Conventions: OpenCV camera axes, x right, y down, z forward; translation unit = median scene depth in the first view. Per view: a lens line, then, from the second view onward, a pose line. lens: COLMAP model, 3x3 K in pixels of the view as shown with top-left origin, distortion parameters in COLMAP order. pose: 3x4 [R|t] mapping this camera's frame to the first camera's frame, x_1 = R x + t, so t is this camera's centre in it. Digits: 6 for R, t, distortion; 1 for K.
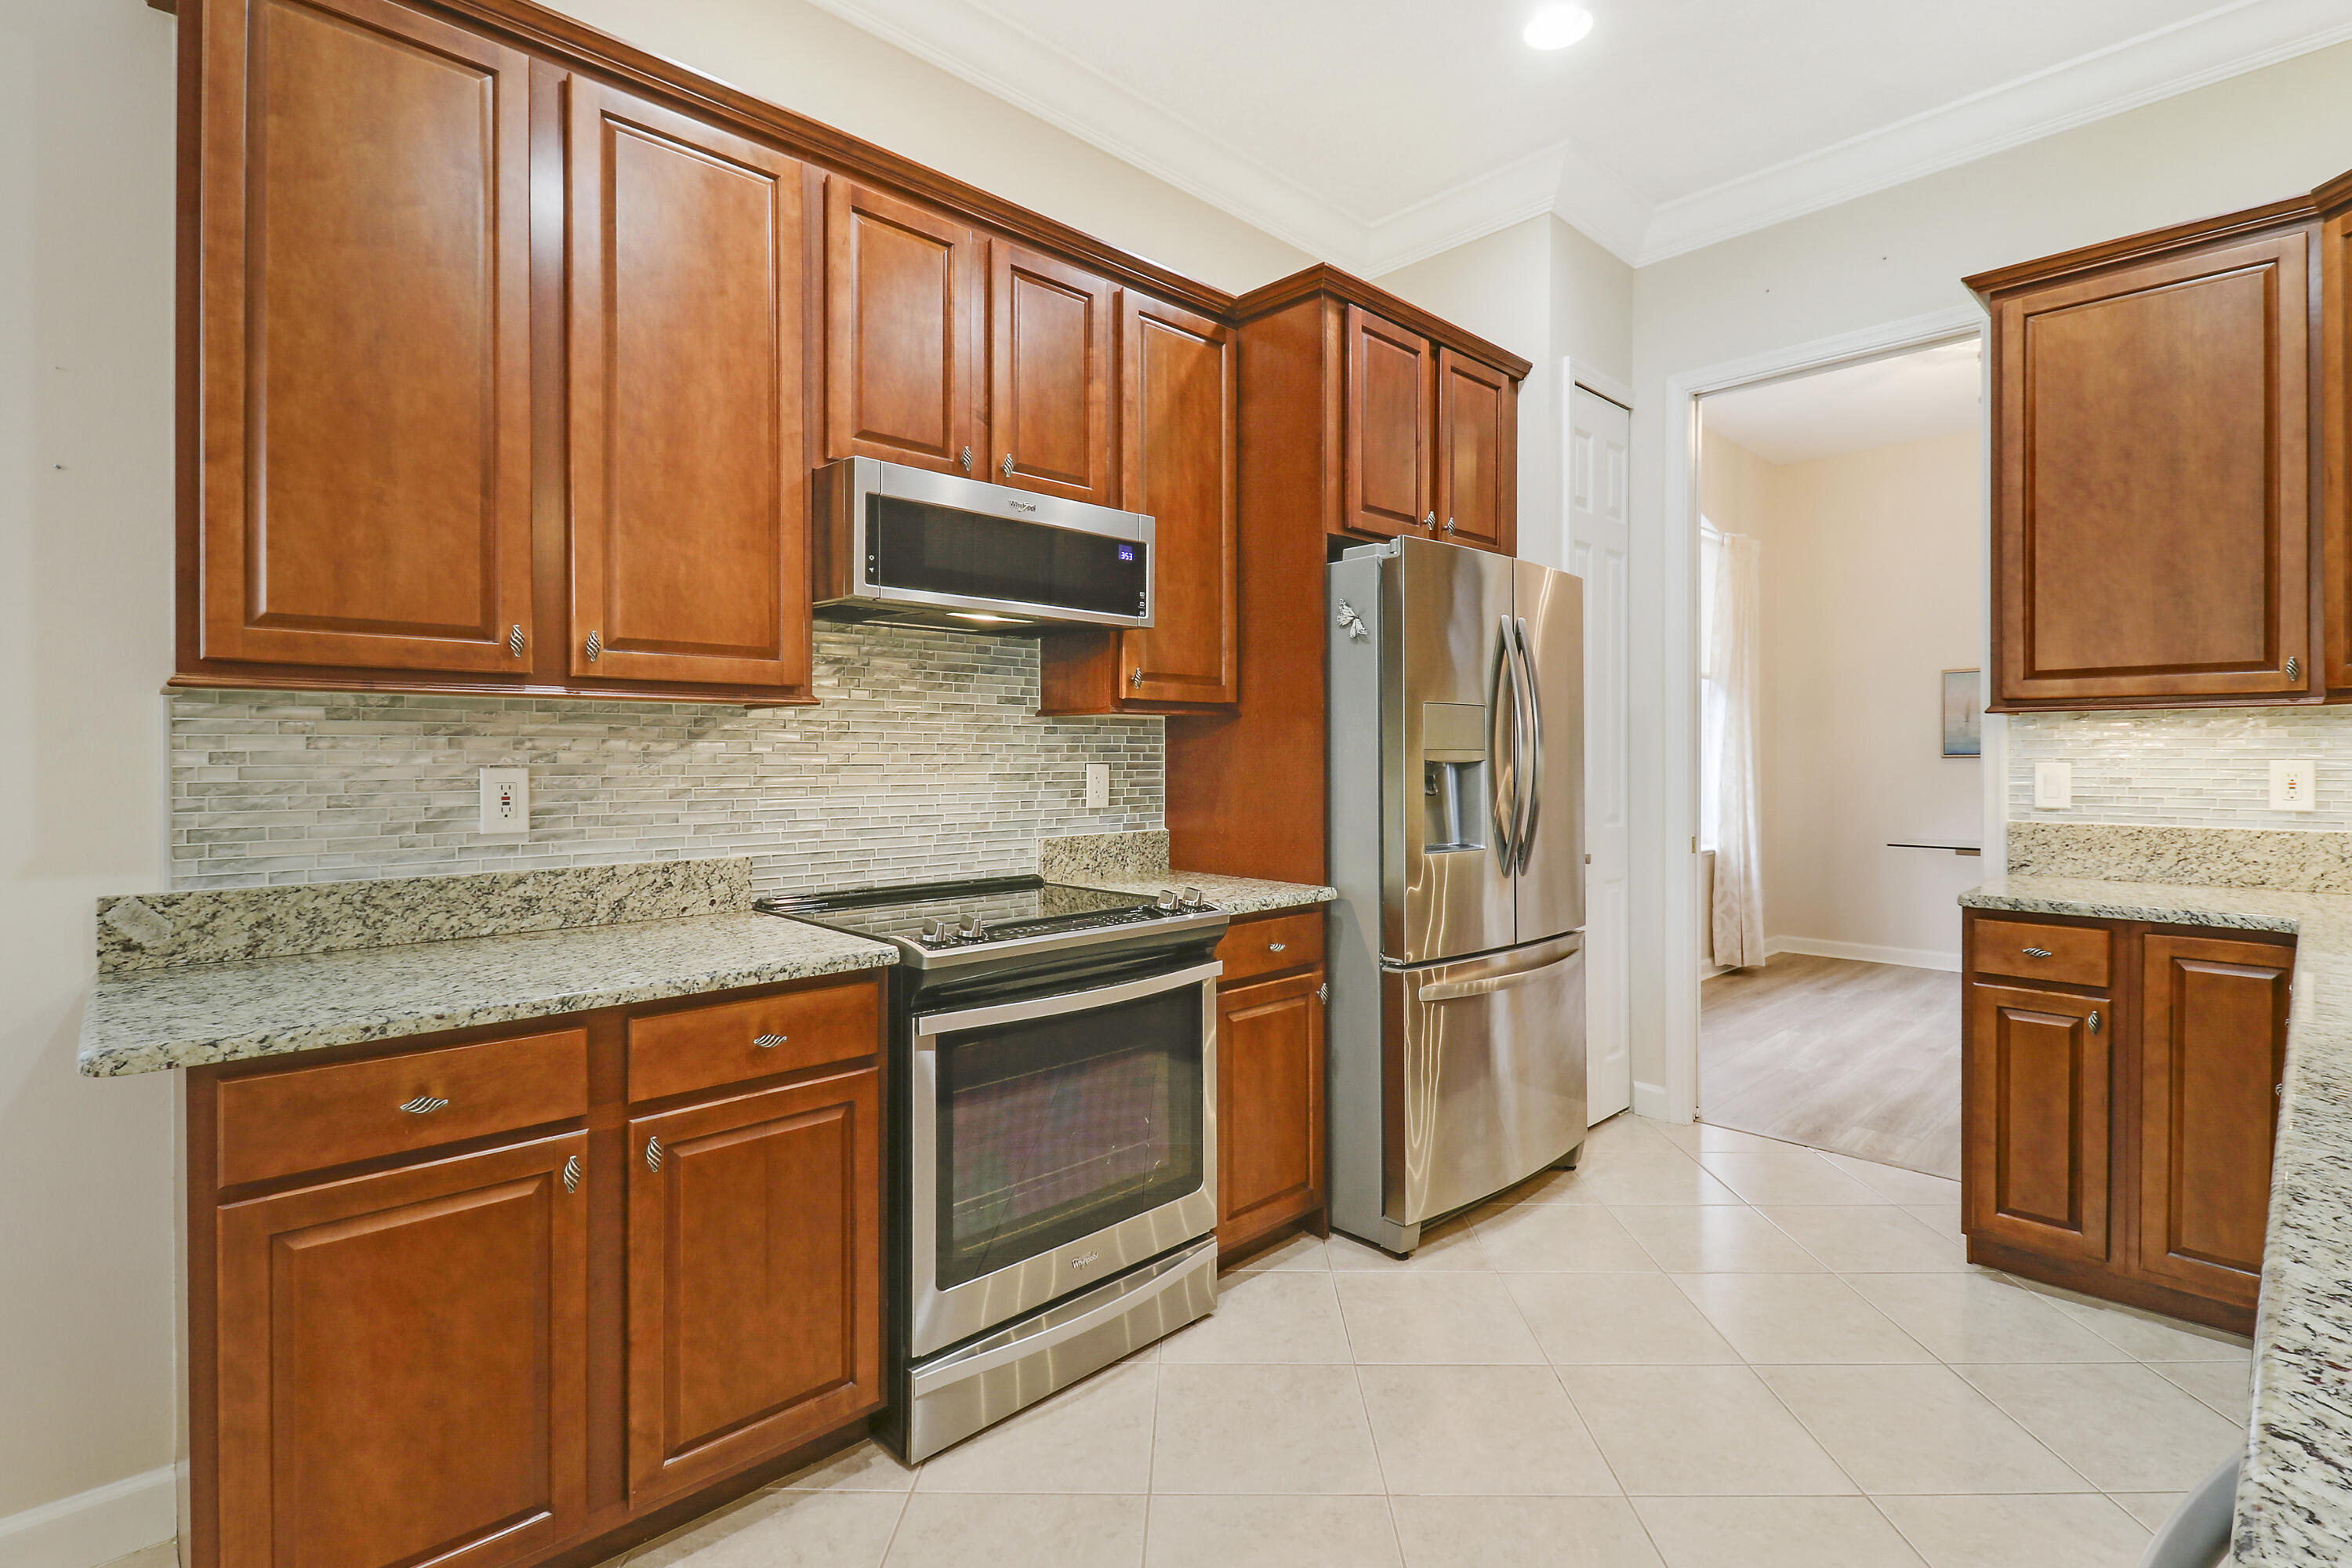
lens RADIAL K [[1048.9, 0, 1176.4], [0, 1048.9, 750.9], [0, 0, 1]] dist [0.002669, -0.009544]
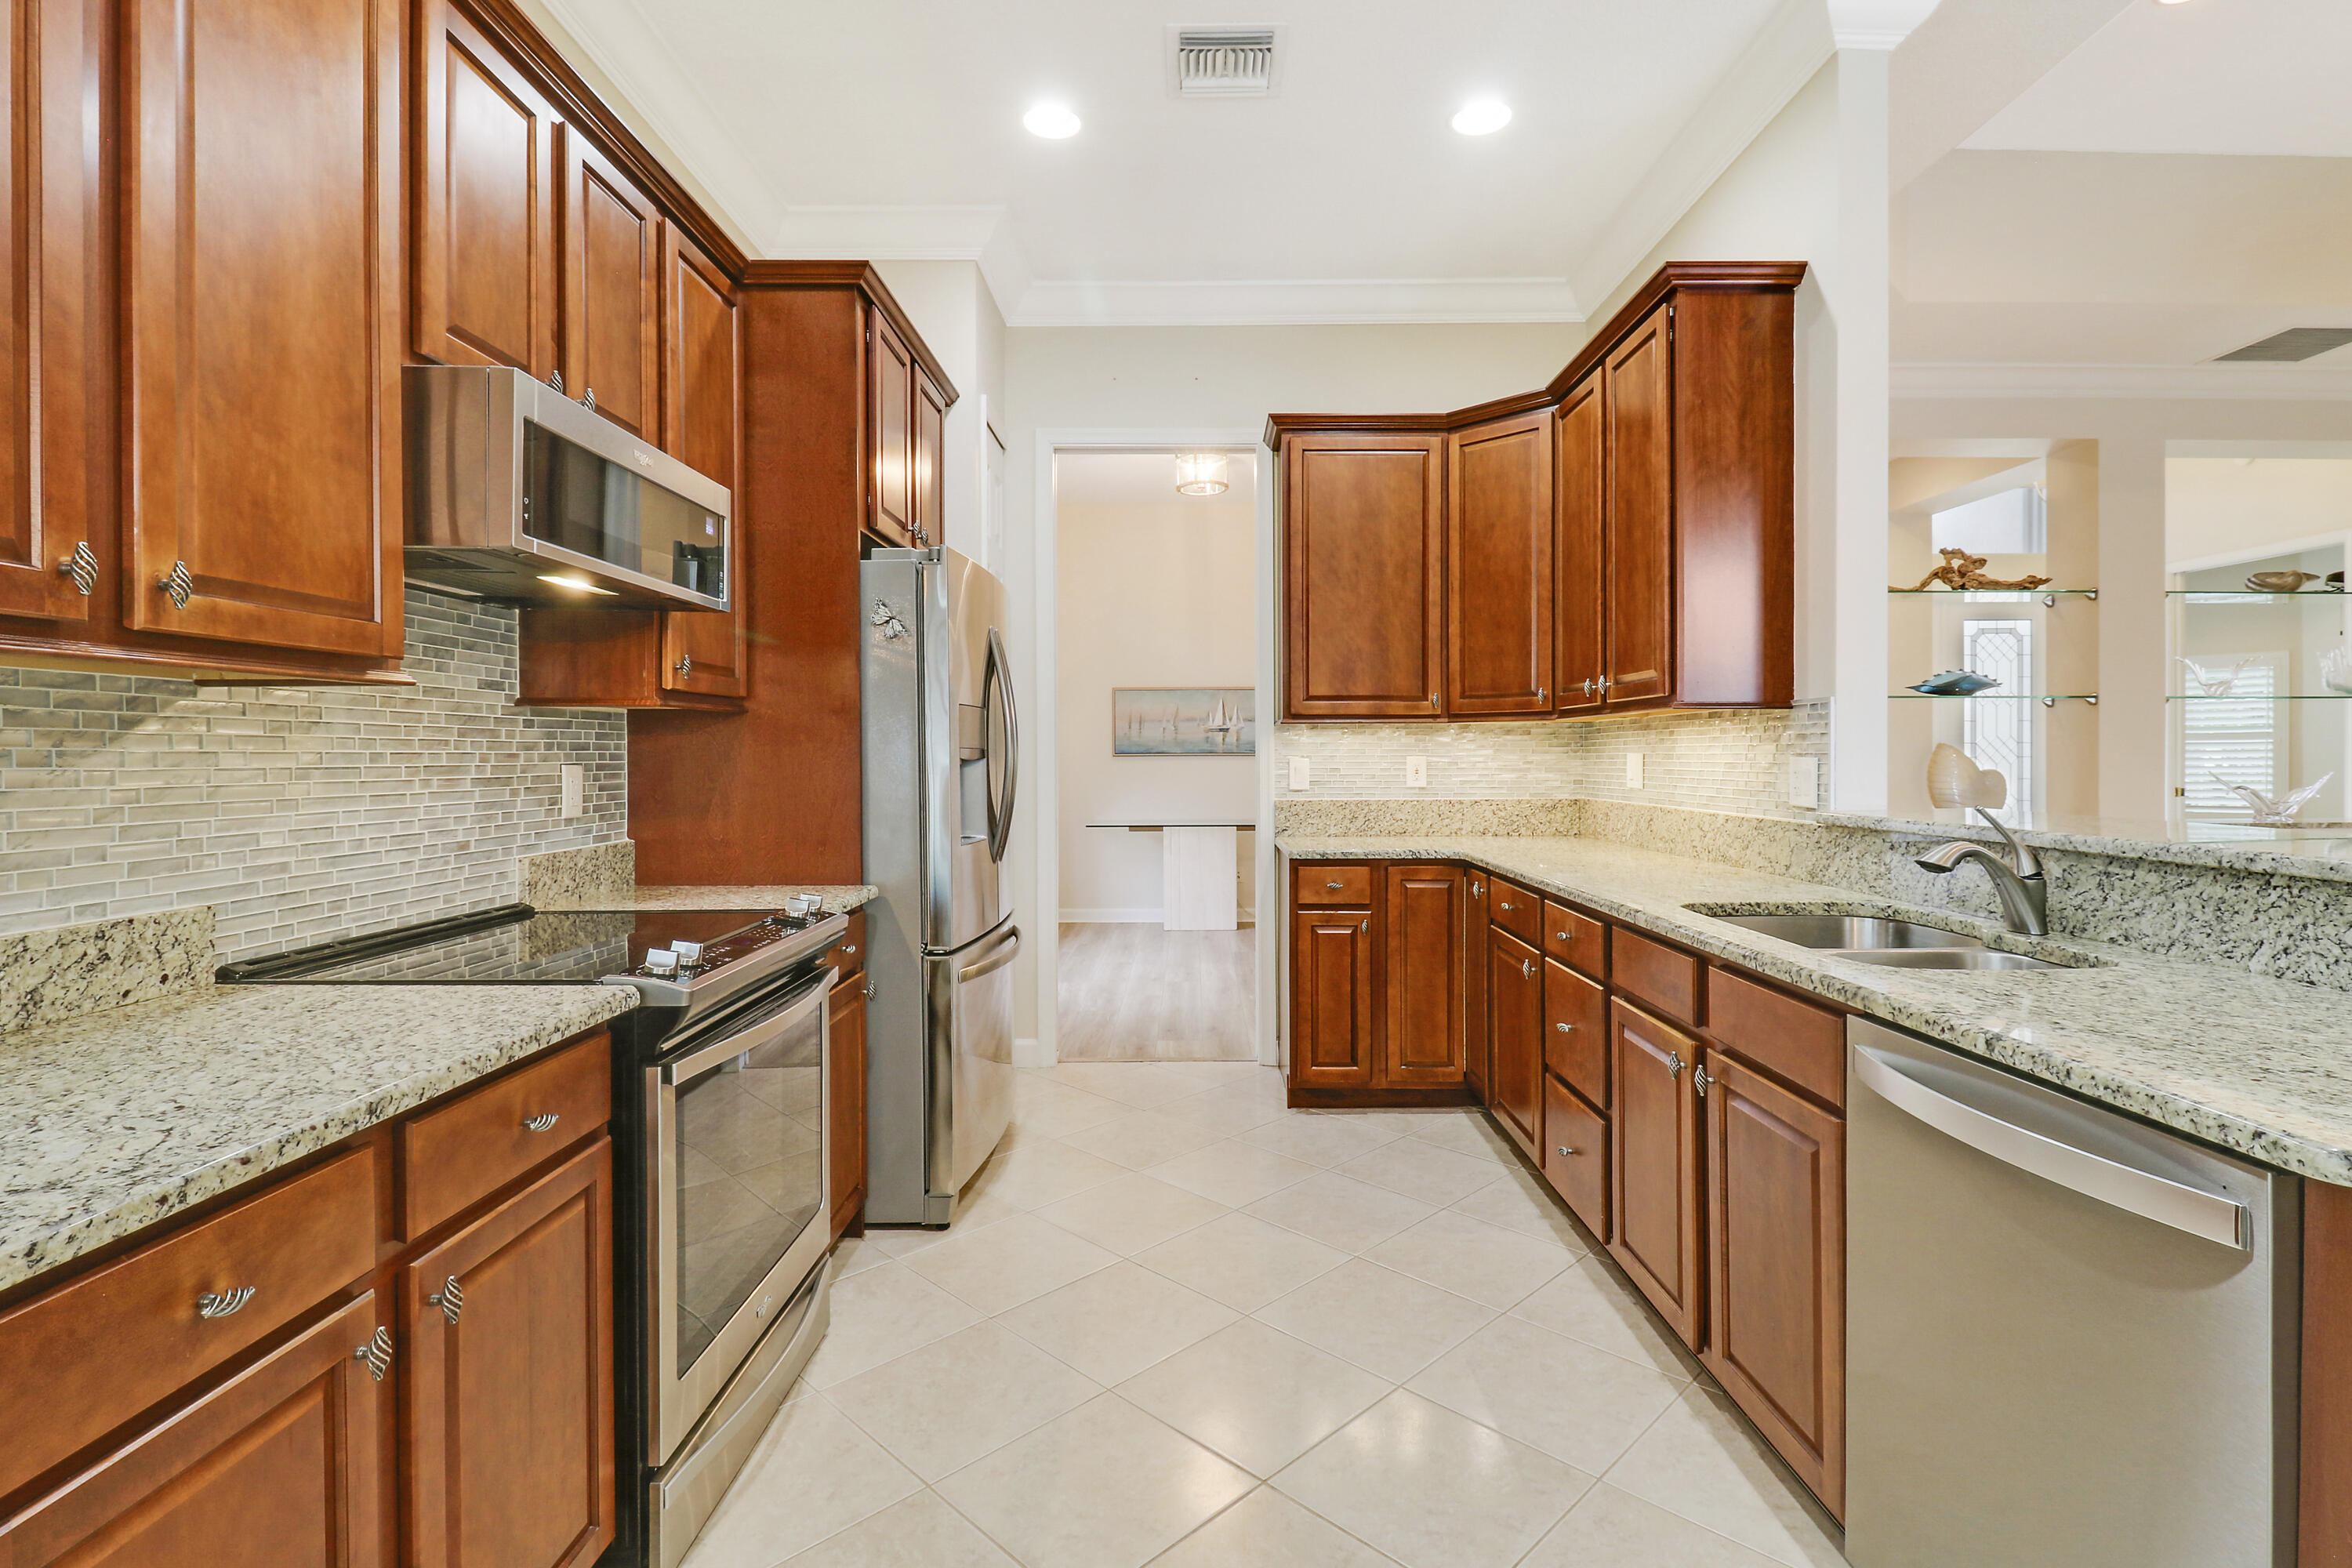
lens RADIAL K [[1078.1, 0, 1169.3], [0, 1078.1, 756.6], [0, 0, 1]] dist [-0.003981, -0.011735]
pose [[0.708558, -0.003203, 0.705645, -0.406156], [-0.000665, 0.999986, 0.005208, 0.001270], [-0.705652, -0.004159, 0.708546, 0.073919]]
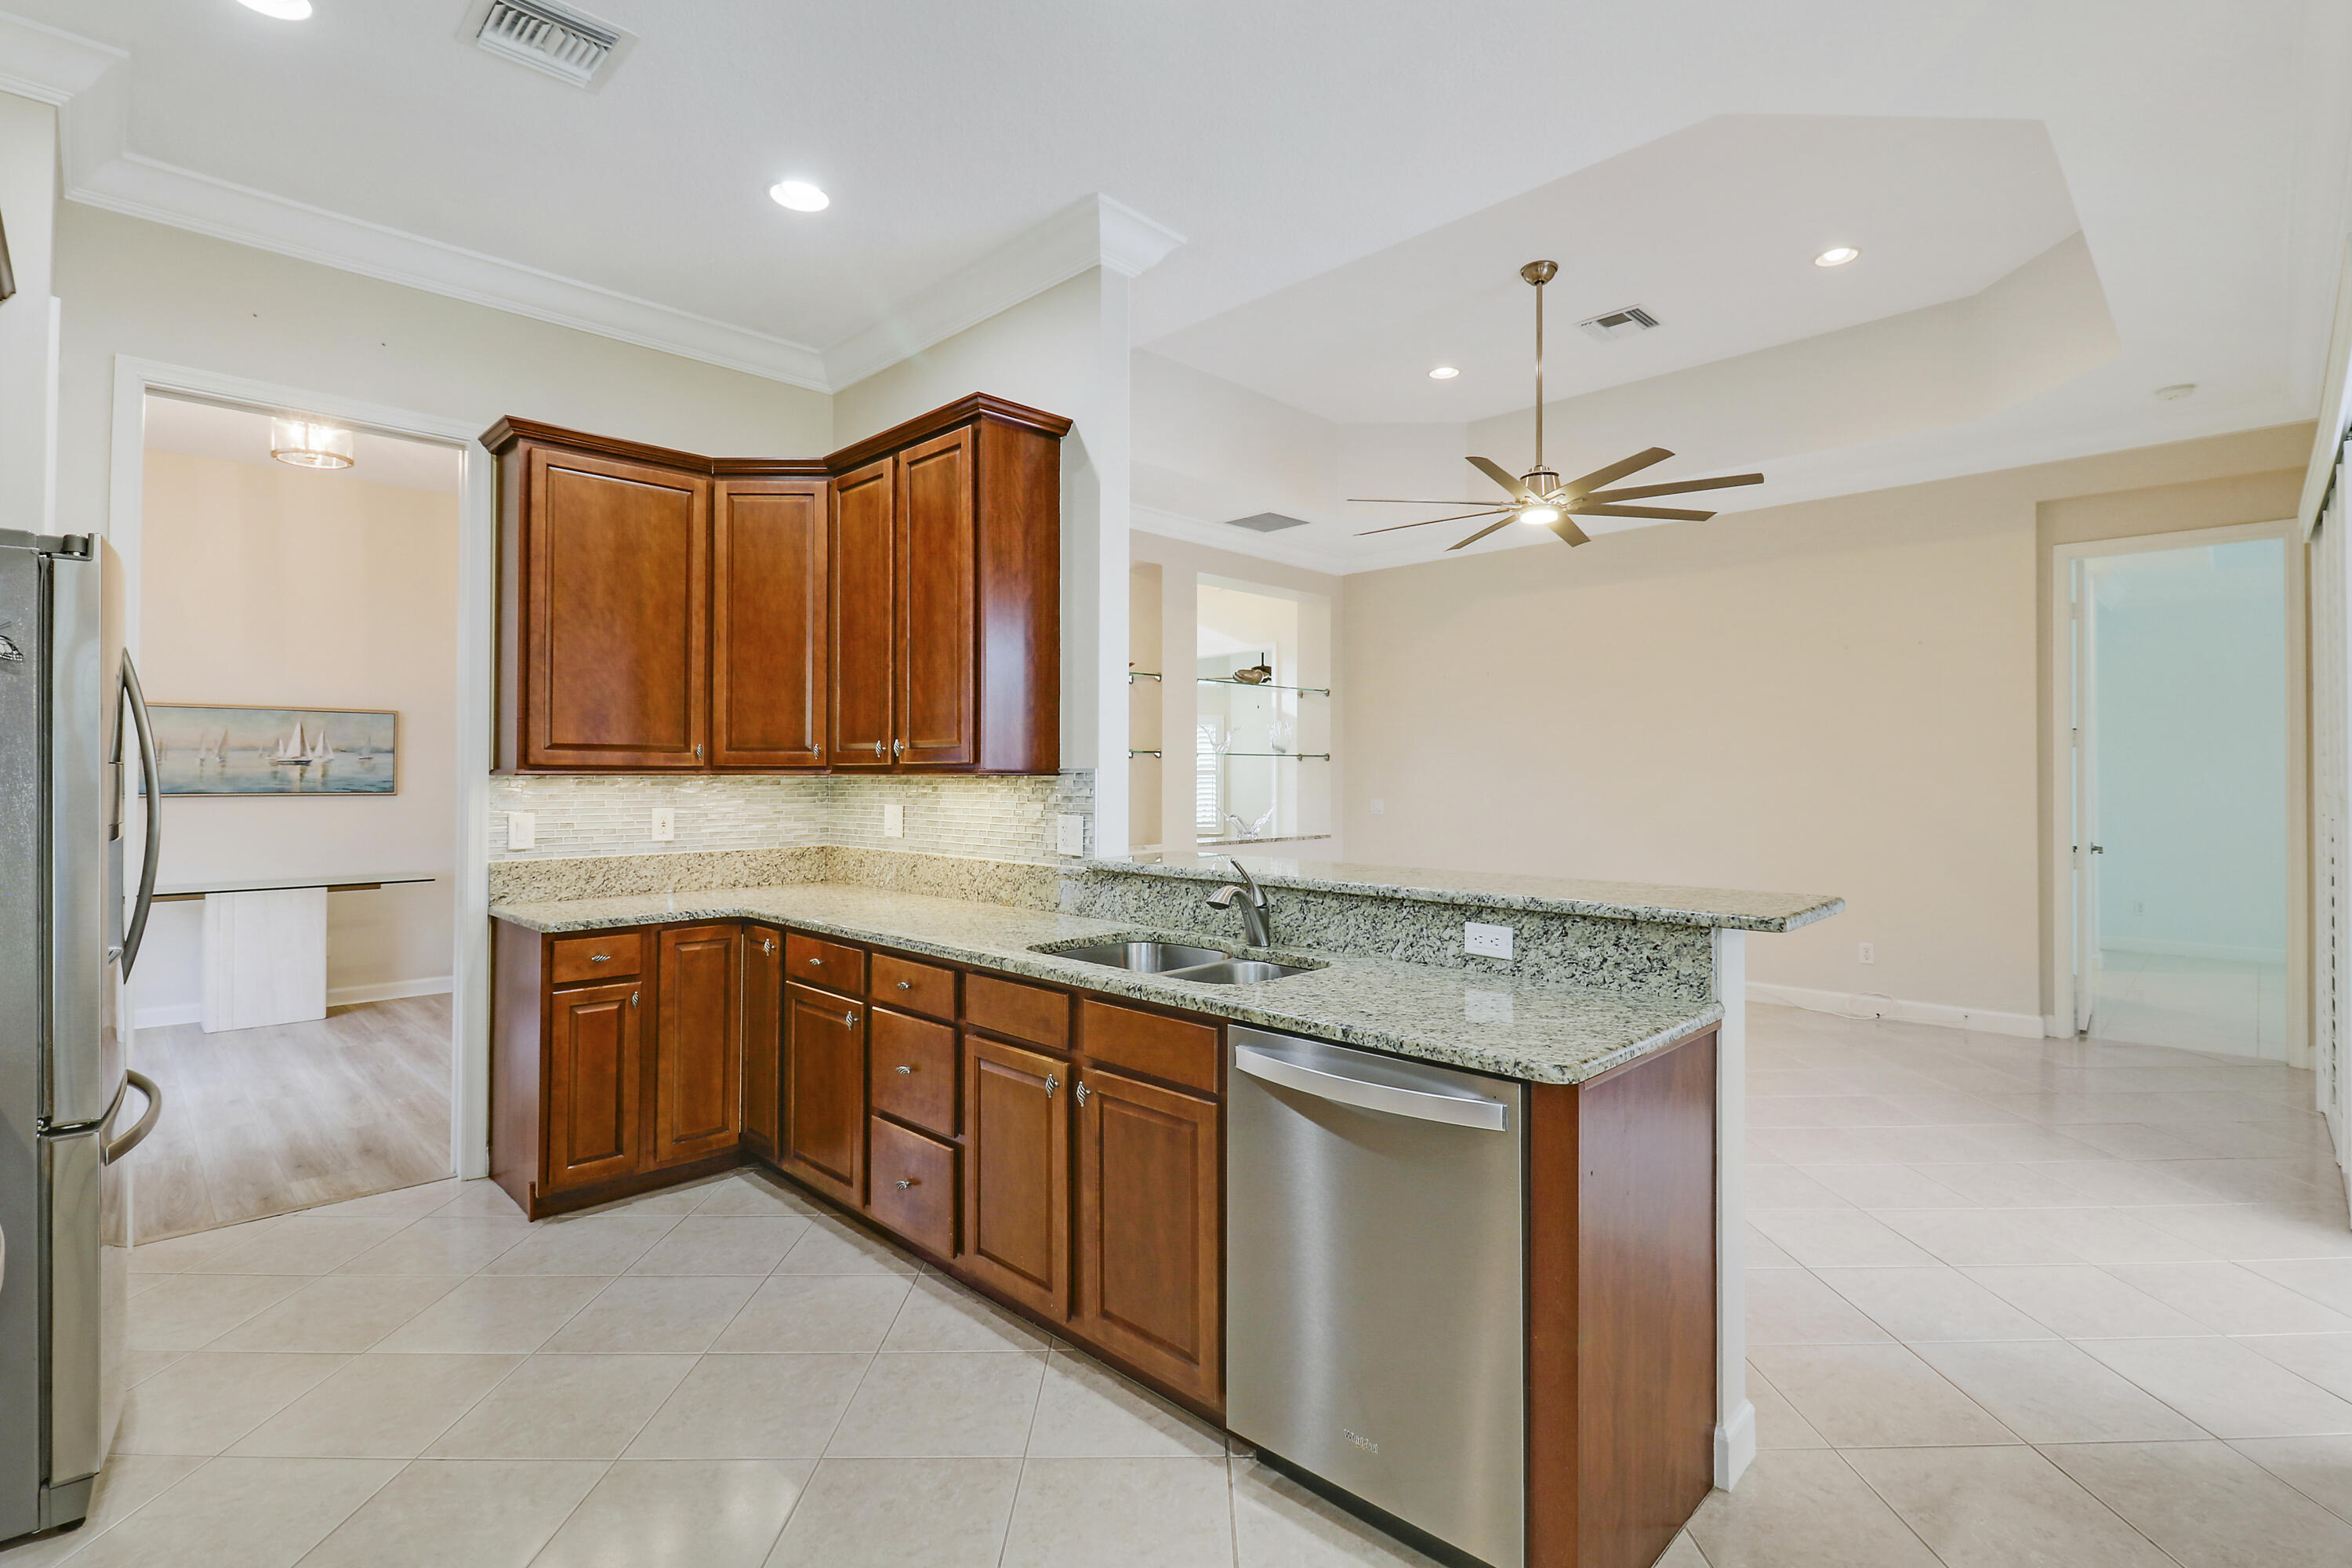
lens RADIAL K [[1078.1, 0, 1169.3], [0, 1078.1, 756.6], [0, 0, 1]] dist [-0.003981, -0.011735]
pose [[-0.006542, 0.018755, 0.999803, -0.537195], [-0.002229, 0.999821, -0.018770, -0.039284], [-0.999976, -0.002351, -0.006499, 0.265032]]
